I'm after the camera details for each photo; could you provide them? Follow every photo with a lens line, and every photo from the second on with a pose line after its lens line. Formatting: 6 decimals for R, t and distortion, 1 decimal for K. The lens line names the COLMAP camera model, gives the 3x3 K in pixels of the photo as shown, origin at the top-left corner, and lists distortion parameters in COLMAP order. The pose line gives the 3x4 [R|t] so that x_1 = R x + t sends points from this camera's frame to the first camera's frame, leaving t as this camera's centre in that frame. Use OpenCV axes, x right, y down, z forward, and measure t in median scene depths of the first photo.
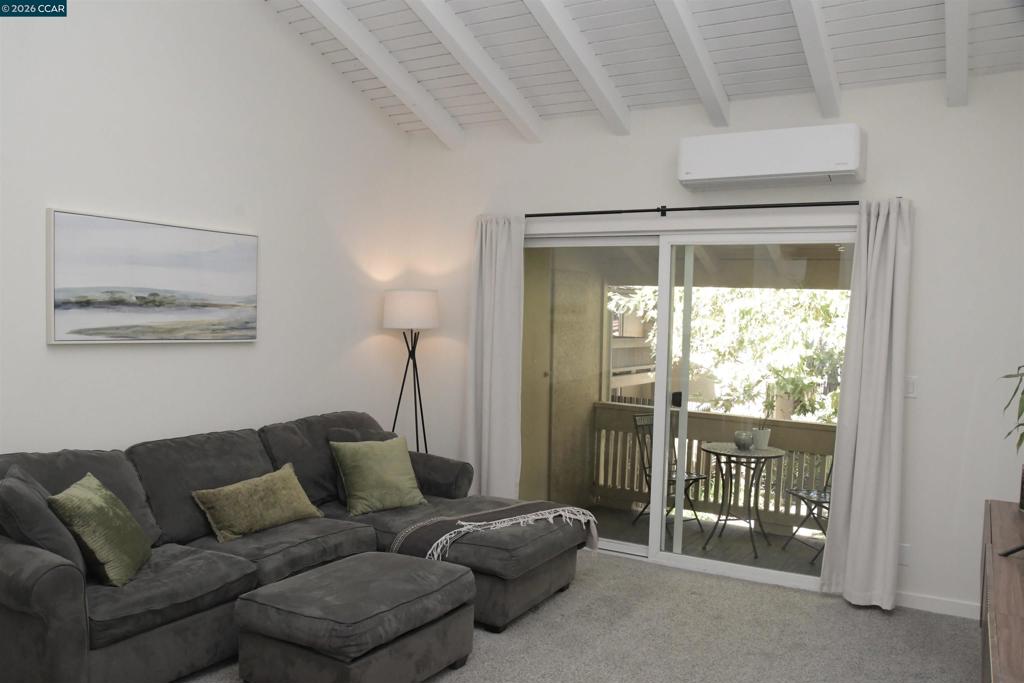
lens RADIAL K [[802.2, 0, 503.4], [0, 802.2, 358.2], [0, 0, 1]] dist [-0.145862, 0.109469]
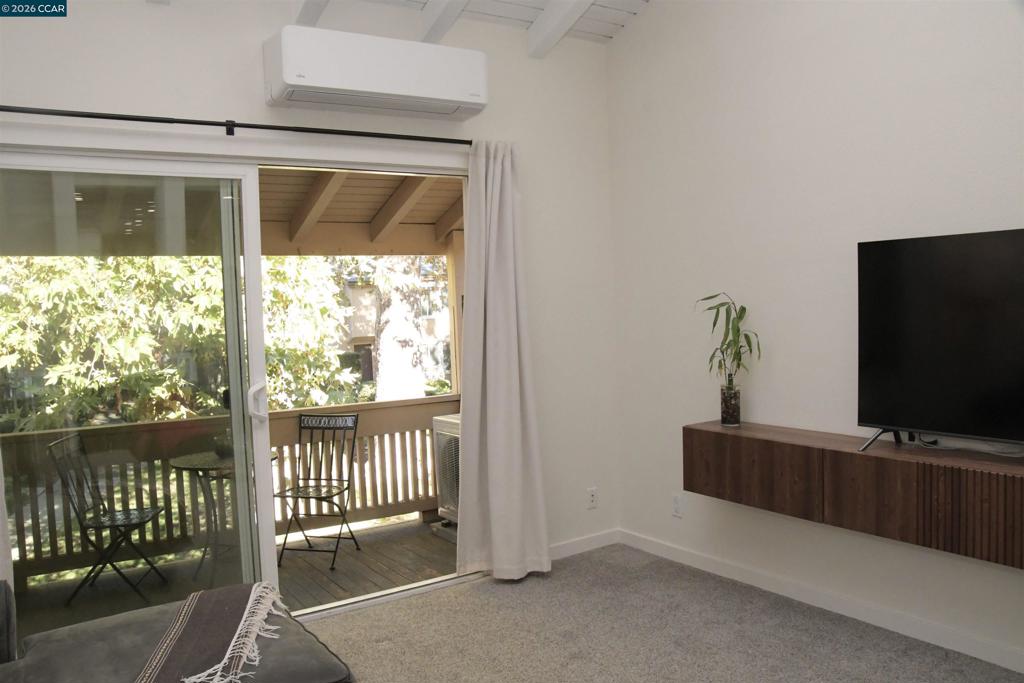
lens RADIAL K [[802.9, 0, 512.0], [0, 802.9, 341.5], [0, 0, 1]] dist [-0.002248, -0.141250]
pose [[0.444555, -0.084694, 0.891739, -0.357198], [0.104599, 0.993618, 0.042225, -0.002990], [-0.889624, 0.074504, 0.450576, 0.525084]]
